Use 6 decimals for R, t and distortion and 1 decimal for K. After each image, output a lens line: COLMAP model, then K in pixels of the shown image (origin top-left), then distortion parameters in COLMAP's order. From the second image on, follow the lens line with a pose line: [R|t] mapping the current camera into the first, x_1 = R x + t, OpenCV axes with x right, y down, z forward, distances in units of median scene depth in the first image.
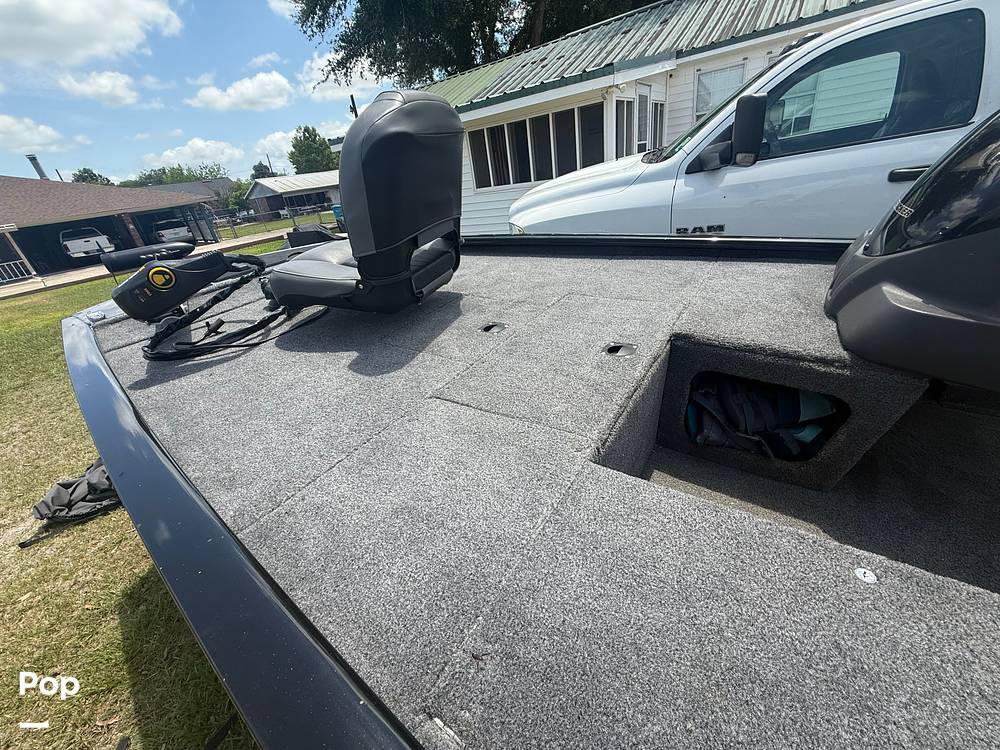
lens RADIAL K [[399.7, 0, 500.2], [0, 399.7, 376.1], [0, 0, 1]] dist [0.001699, -0.000245]
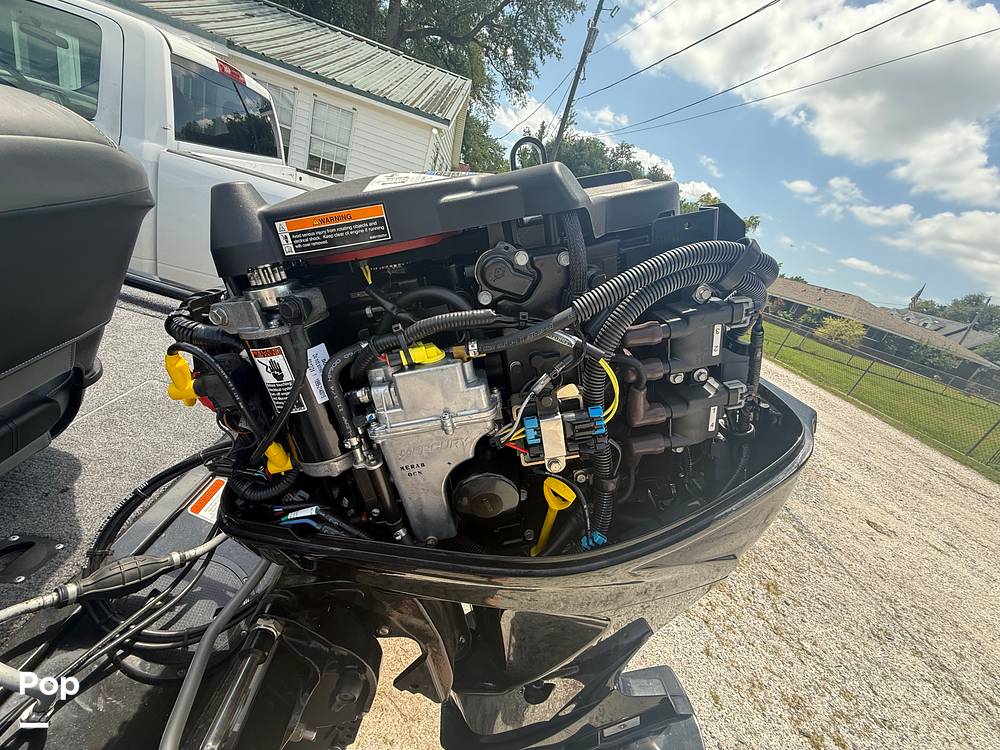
lens RADIAL K [[399.7, 0, 497.1], [0, 399.7, 377.3], [0, 0, 1]] dist [0.001699, -0.000245]
pose [[0.713630, 0.113134, 0.691327, 0.131297], [-0.084636, 0.993568, -0.075229, 0.009382], [-0.695391, -0.004826, 0.718615, -0.064845]]
